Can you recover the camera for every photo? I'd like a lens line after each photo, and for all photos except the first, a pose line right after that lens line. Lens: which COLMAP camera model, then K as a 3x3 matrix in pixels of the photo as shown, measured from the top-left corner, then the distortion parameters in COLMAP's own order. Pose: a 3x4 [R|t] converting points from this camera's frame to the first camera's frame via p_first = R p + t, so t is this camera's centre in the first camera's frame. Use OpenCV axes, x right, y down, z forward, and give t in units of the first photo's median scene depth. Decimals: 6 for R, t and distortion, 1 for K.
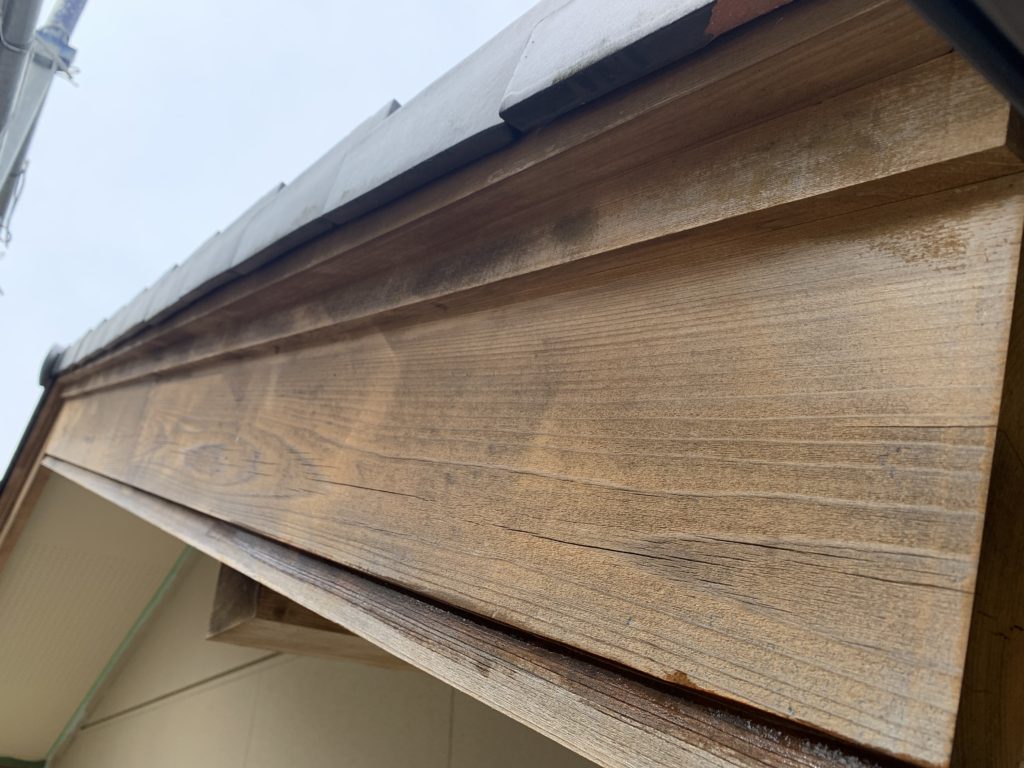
lens RADIAL K [[793.4, 0, 513.2], [0, 793.4, 381.1], [0, 0, 1]] dist [0.002184, 0.006896]
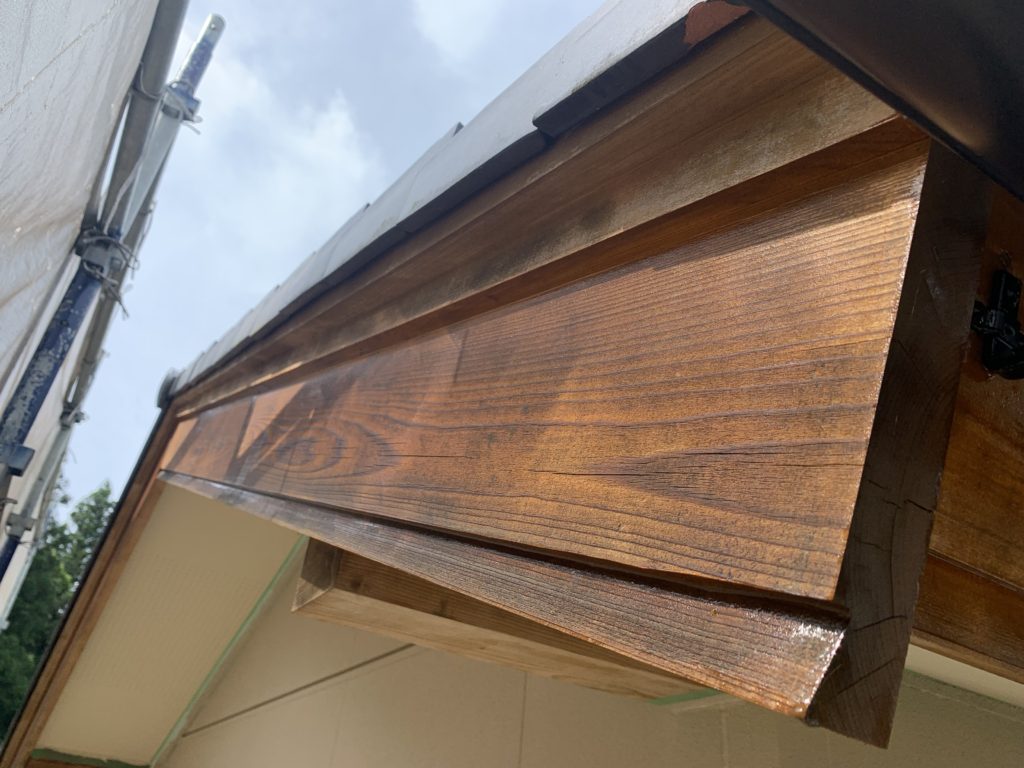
lens RADIAL K [[787.7, 0, 498.4], [0, 787.7, 384.8], [0, 0, 1]] dist [0.025692, -0.034245]
pose [[0.991468, 0.012344, -0.129762, 0.061749], [-0.017809, 0.998999, -0.041040, 0.073814], [0.129125, 0.043001, 0.990695, -0.114843]]
